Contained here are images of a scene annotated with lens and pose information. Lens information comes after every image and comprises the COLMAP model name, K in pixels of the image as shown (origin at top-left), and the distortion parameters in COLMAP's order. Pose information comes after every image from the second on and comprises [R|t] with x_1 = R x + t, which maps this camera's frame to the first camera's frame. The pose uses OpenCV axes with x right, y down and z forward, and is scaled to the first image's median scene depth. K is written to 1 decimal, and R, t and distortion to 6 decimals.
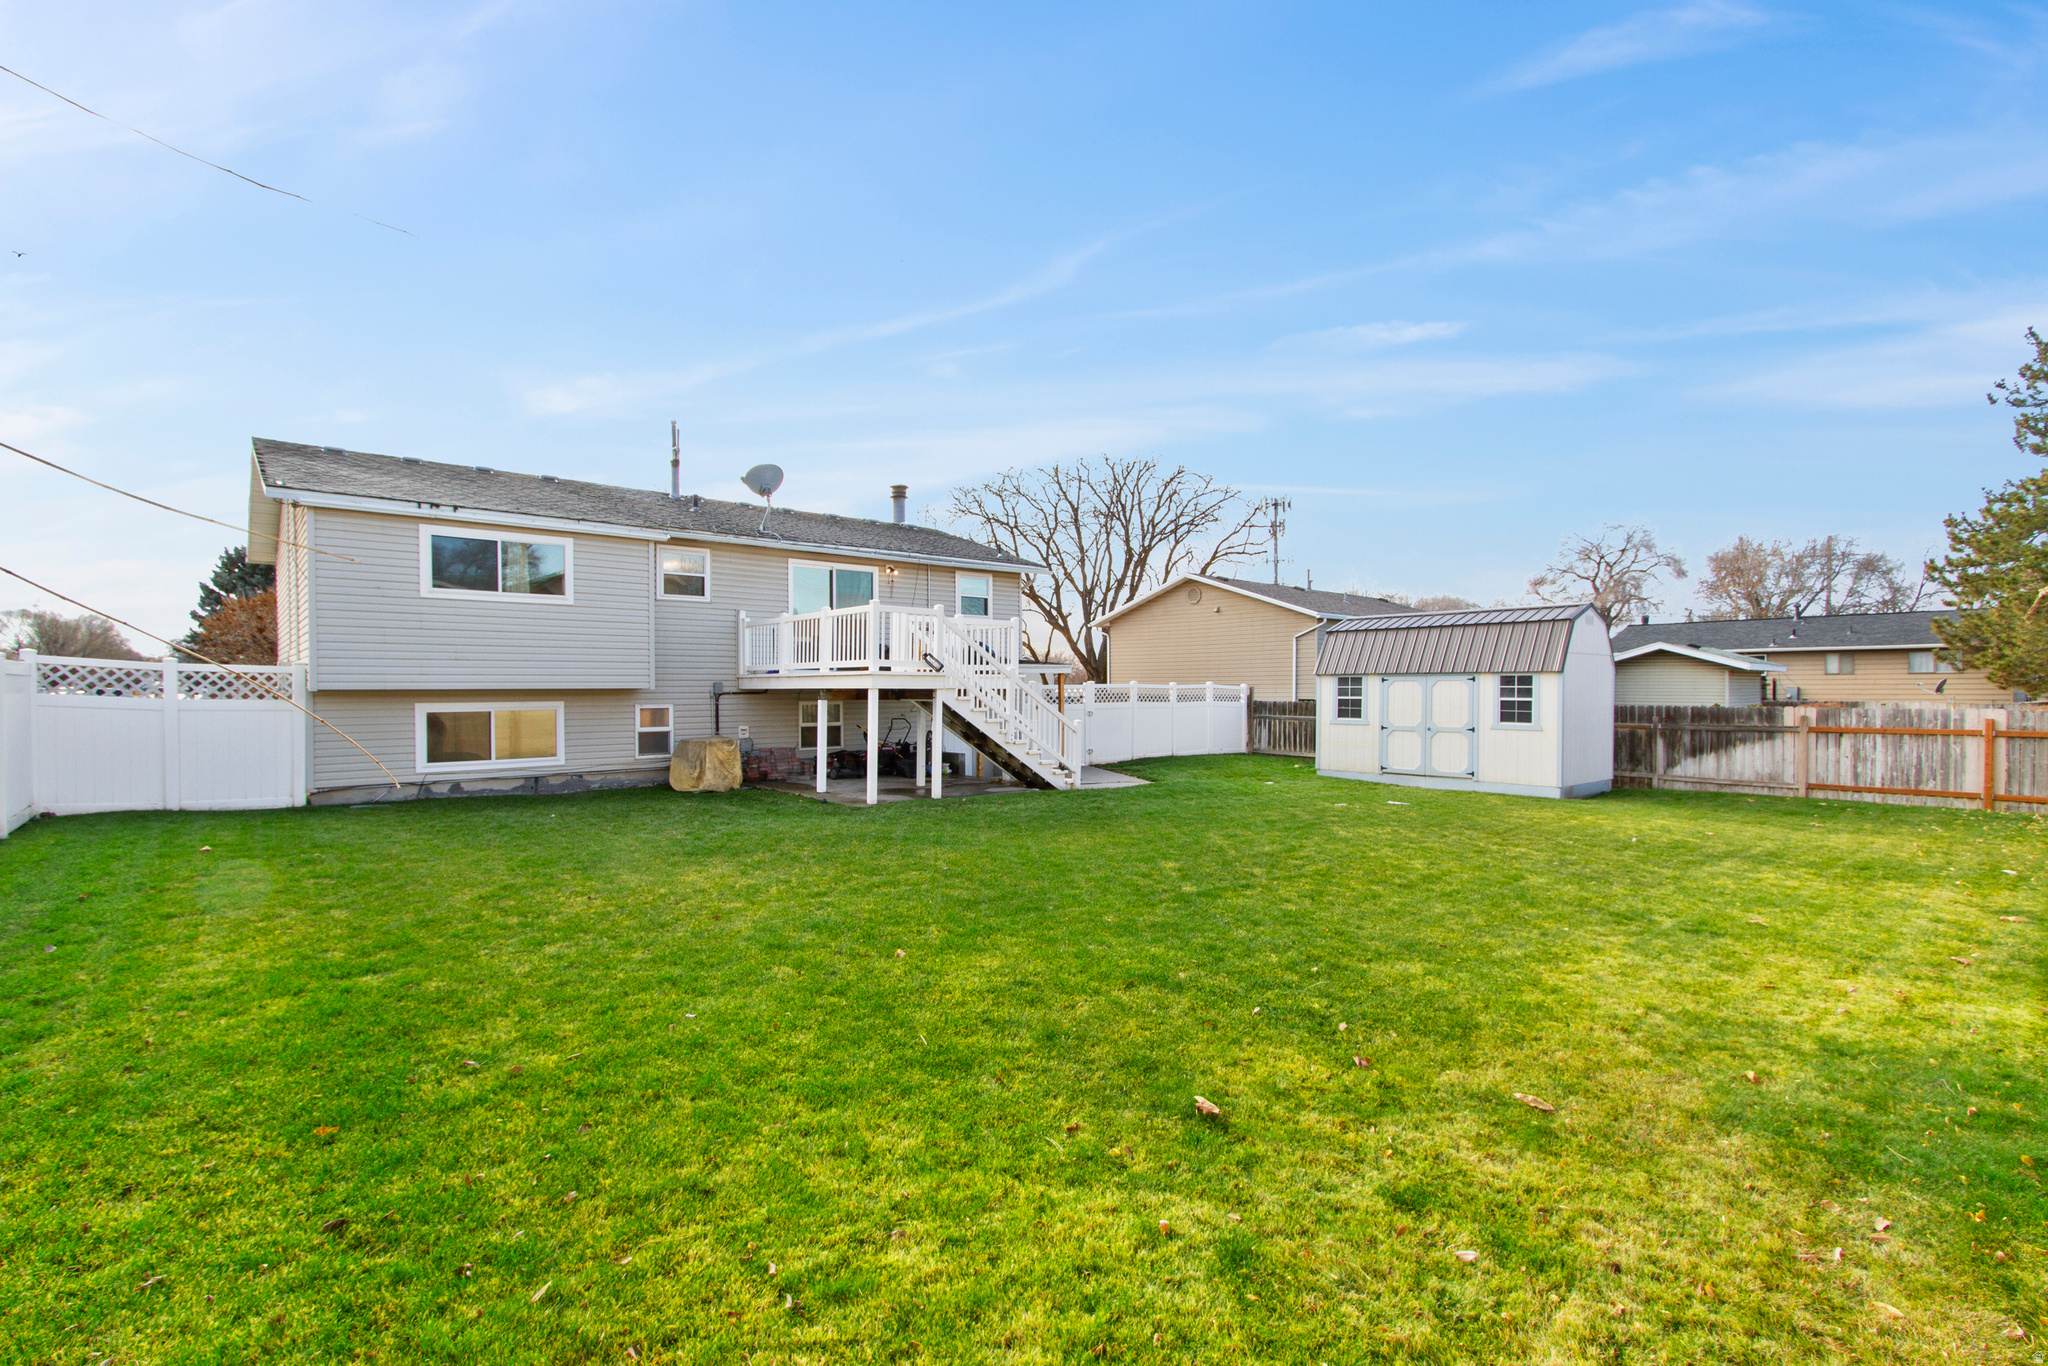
lens RADIAL K [[934.4, 0, 1025.6], [0, 934.4, 700.1], [0, 0, 1]] dist [0.001926, -0.000025]
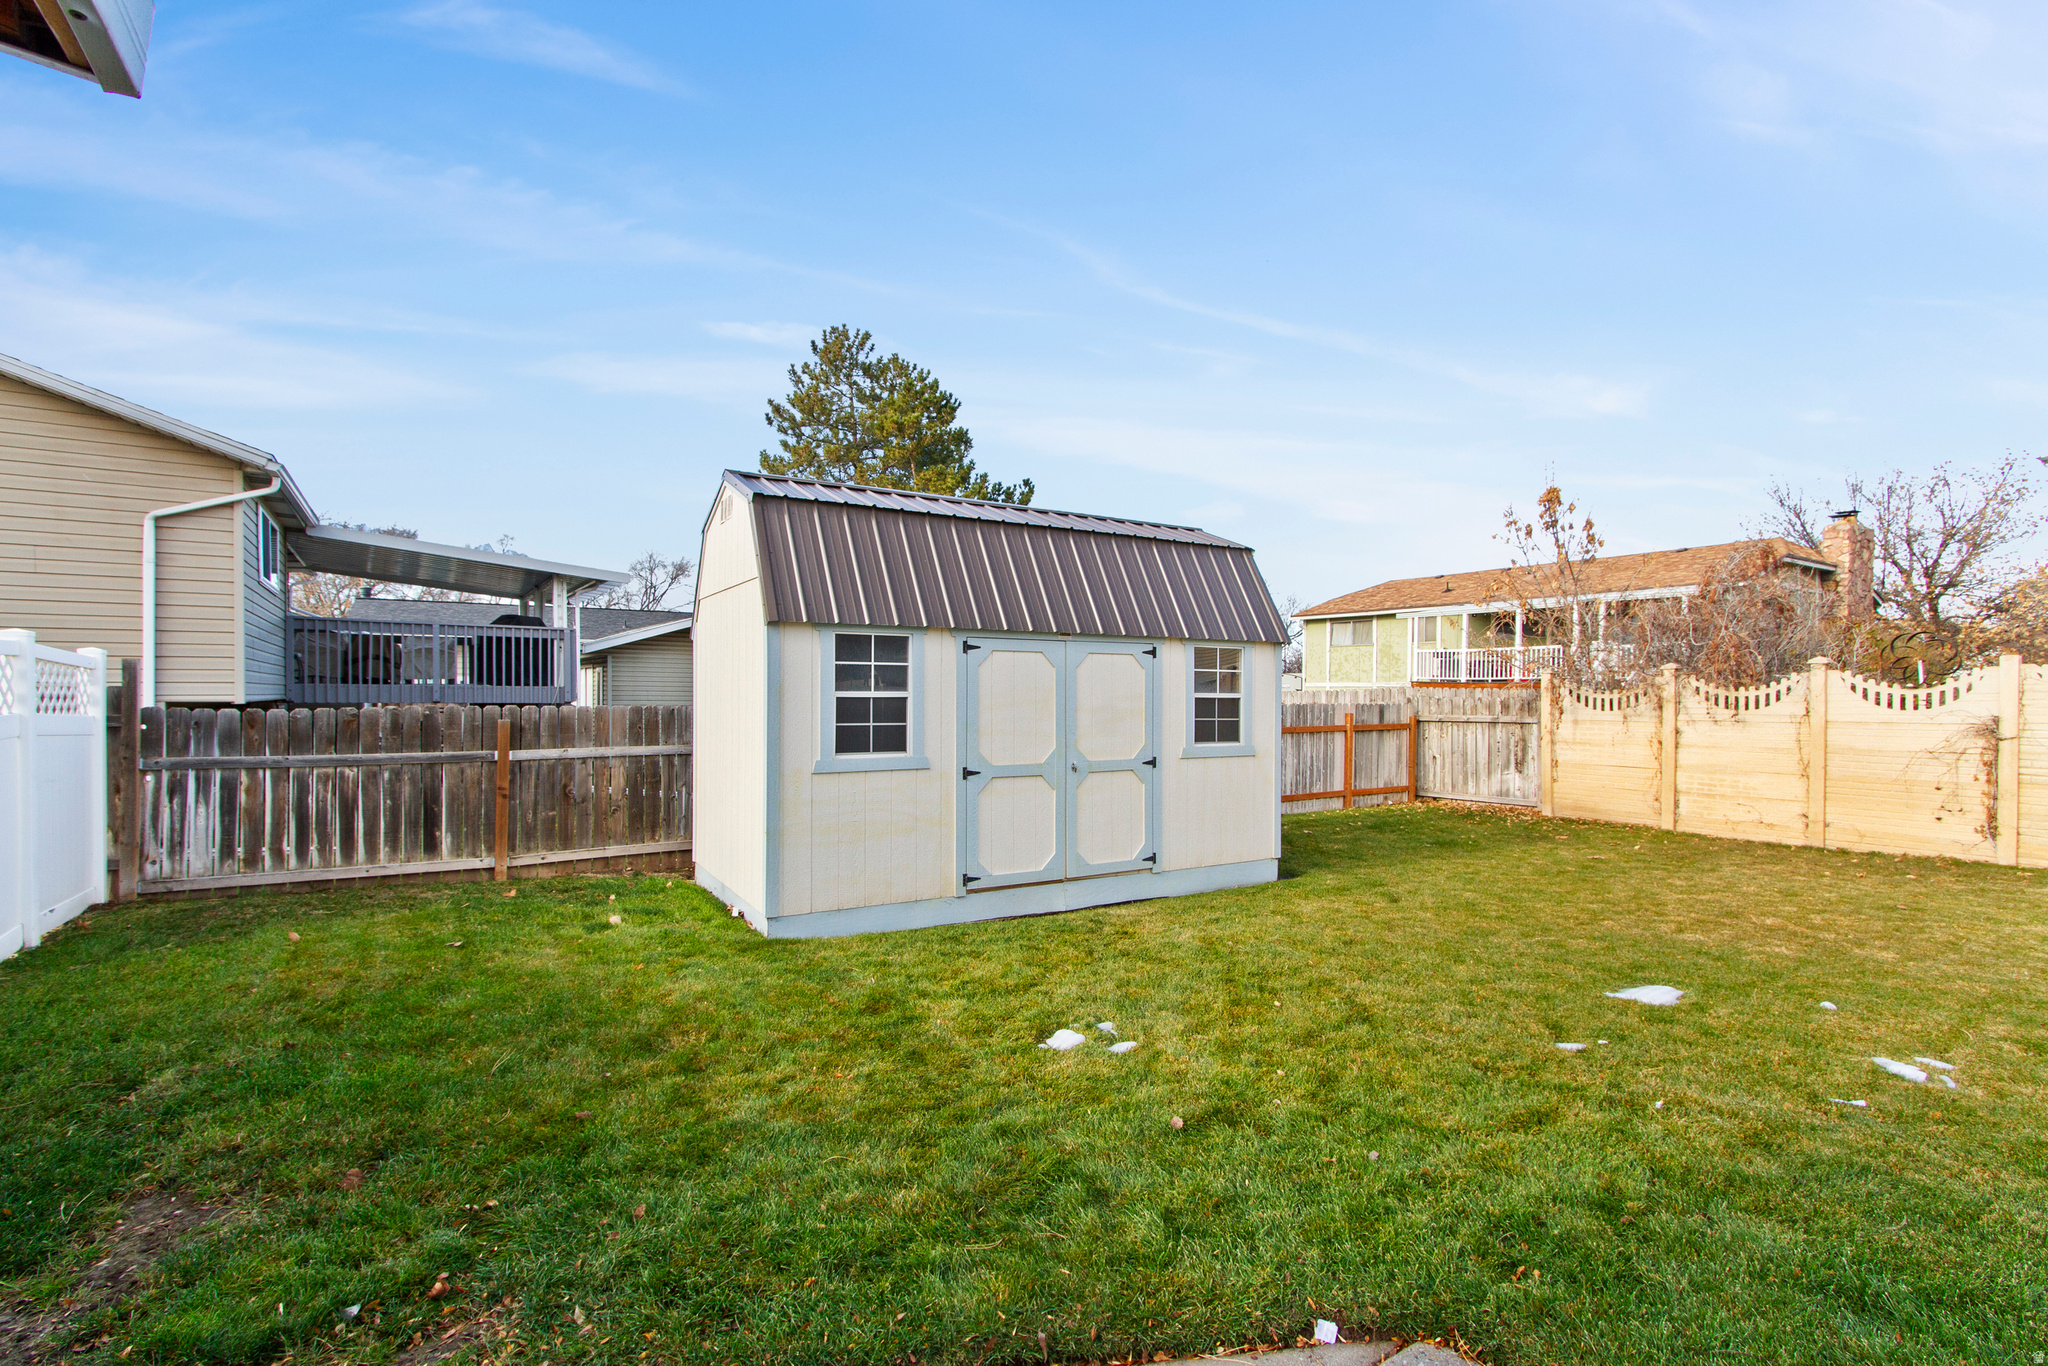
lens RADIAL K [[934.4, 0, 1025.6], [0, 934.4, 700.1], [0, 0, 1]] dist [0.001926, -0.000025]
pose [[0.174722, -0.010049, 0.984567, 0.016981], [0.007089, 0.999935, 0.008947, -0.003162], [-0.984592, 0.005416, 0.174781, 0.896971]]
